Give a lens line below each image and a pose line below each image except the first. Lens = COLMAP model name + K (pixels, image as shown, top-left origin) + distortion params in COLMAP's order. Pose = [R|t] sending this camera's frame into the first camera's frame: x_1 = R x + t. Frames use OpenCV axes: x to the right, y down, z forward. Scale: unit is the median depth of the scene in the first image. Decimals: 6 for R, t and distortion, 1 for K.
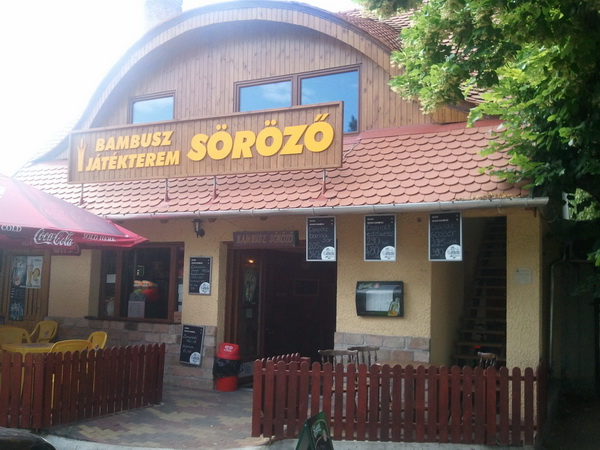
lens RADIAL K [[630.9, 0, 298.5], [0, 630.9, 205.9], [0, 0, 1]] dist [-0.003535, -0.023144]
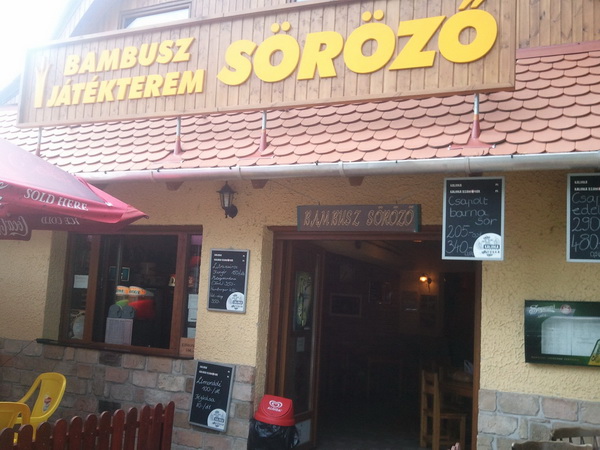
lens RADIAL K [[629.3, 0, 300.0], [0, 629.3, 225.0], [0, 0, 1]] dist [-0.017706, -0.045615]
pose [[0.998682, 0.039765, 0.032457, -0.111336], [-0.039902, 0.999197, 0.003595, 0.053237], [-0.032288, -0.004885, 0.999467, 0.403936]]
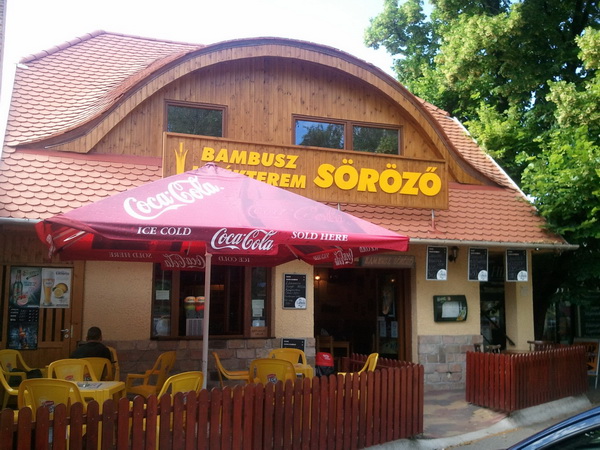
lens RADIAL K [[630.9, 0, 298.5], [0, 630.9, 205.9], [0, 0, 1]] dist [-0.003535, -0.023144]
pose [[0.692337, 0.090846, 0.715833, -0.961692], [-0.079064, 0.995621, -0.049885, 0.018695], [-0.717230, -0.022059, 0.696488, 0.254591]]
